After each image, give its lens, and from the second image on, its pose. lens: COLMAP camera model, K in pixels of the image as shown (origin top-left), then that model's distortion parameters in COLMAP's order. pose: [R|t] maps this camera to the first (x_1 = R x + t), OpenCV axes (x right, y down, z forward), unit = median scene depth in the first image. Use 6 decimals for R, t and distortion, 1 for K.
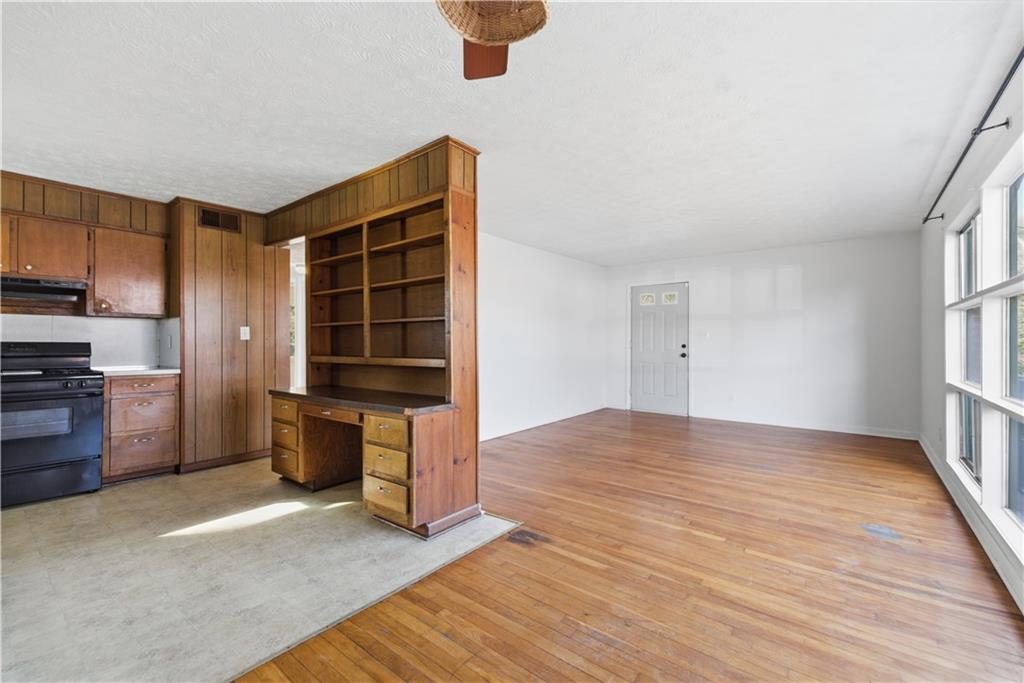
lens RADIAL K [[431.9, 0, 521.6], [0, 431.9, 340.0], [0, 0, 1]] dist [0.003366, -0.000285]
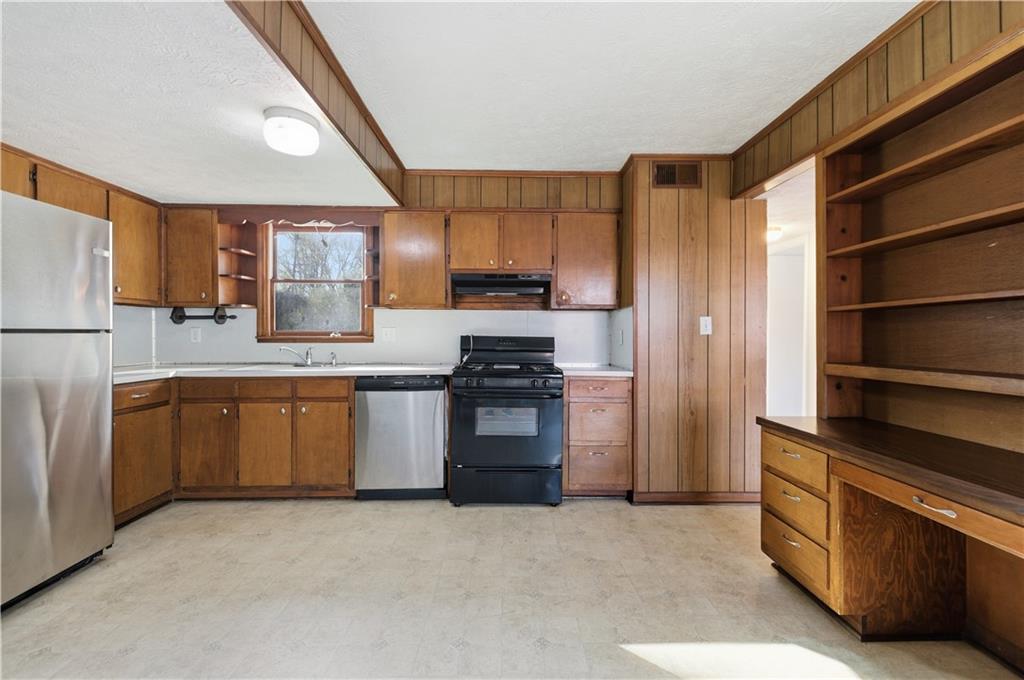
lens RADIAL K [[440.4, 0, 509.0], [0, 440.4, 333.9], [0, 0, 1]] dist [0.011437, -0.000182]
pose [[0.619597, 0.001426, -0.784919, -0.307147], [-0.002219, 0.999998, 0.000065, -0.001475], [0.784917, 0.001701, 0.619599, 0.333268]]
